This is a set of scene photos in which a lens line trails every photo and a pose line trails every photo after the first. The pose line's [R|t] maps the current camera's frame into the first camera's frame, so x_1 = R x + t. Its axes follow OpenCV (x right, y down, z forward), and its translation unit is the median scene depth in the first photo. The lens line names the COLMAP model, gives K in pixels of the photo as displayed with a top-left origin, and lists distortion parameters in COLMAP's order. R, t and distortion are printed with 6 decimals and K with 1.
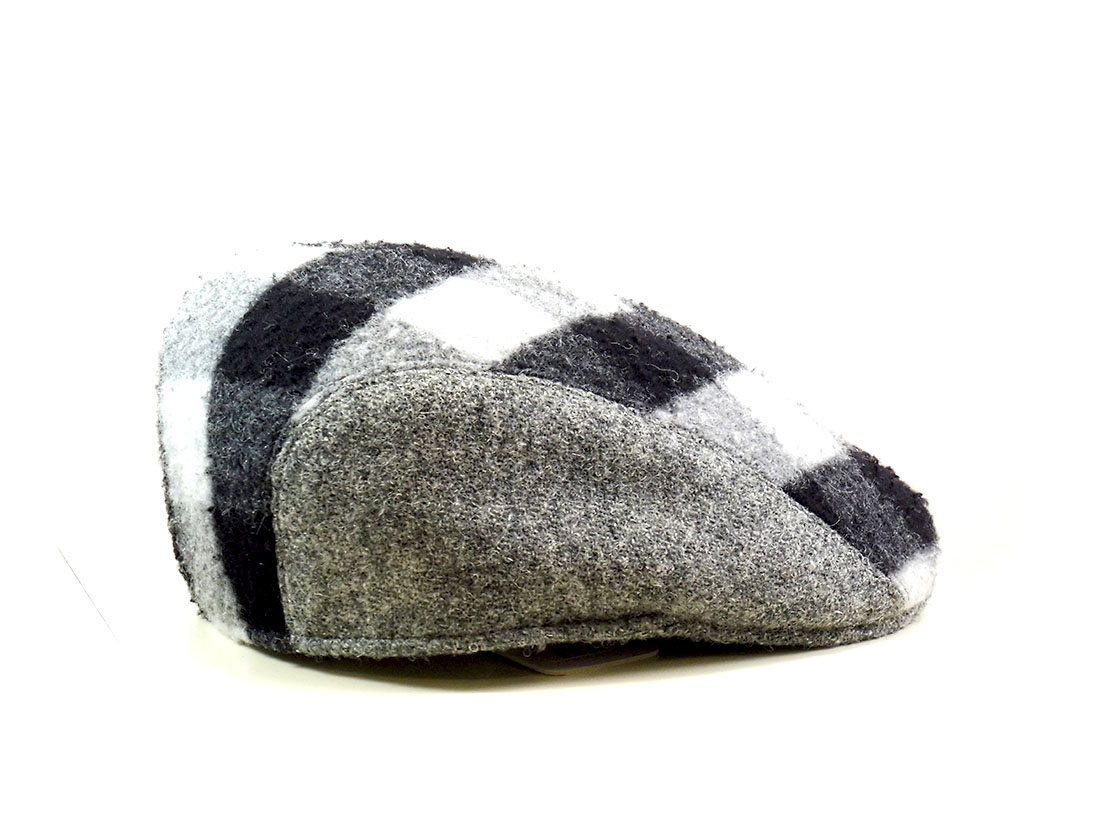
lens RADIAL K [[3592.8, 0, 554.1], [0, 3592.8, 412.4], [0, 0, 1]] dist [1.073441, 0.000000]
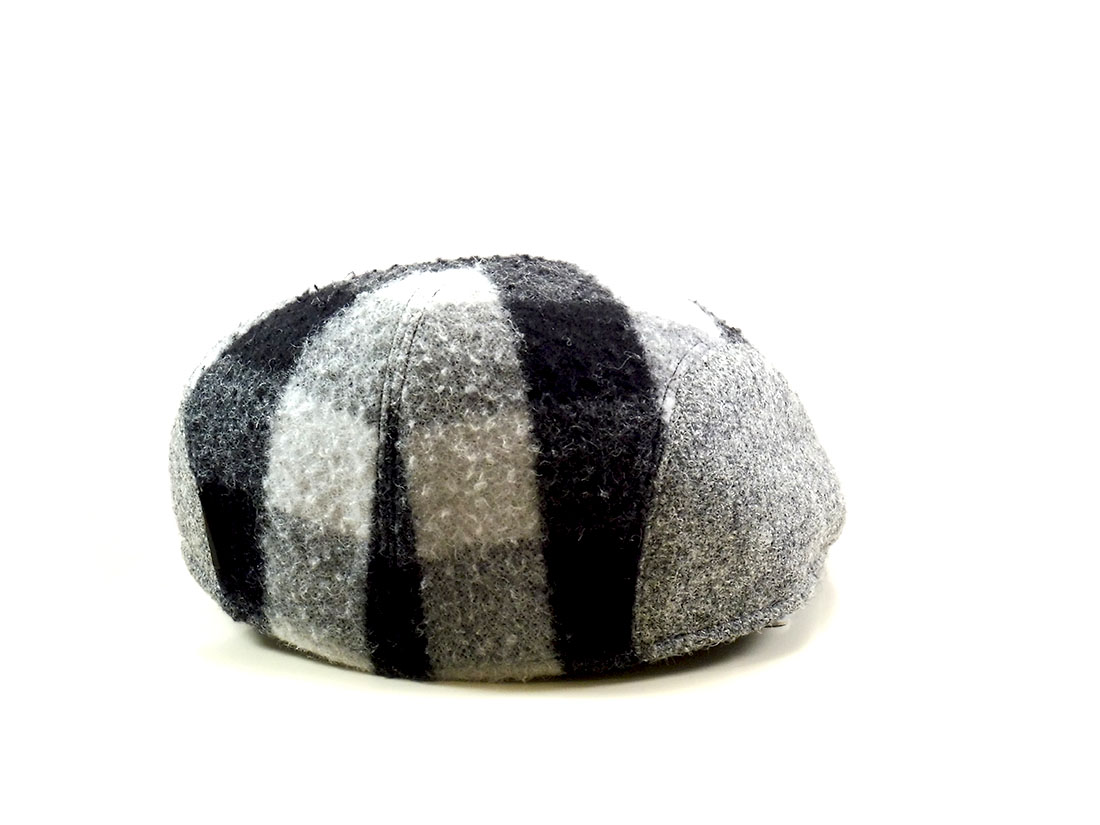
lens RADIAL K [[3592.8, 0, 556.6], [0, 3592.8, 414.6], [0, 0, 1]] dist [1.073441, 0.000000]
pose [[0.536681, -0.180088, 0.824343, -0.891060], [0.199569, 0.976331, 0.083364, -0.086883], [-0.819845, 0.119774, 0.559919, 0.469683]]
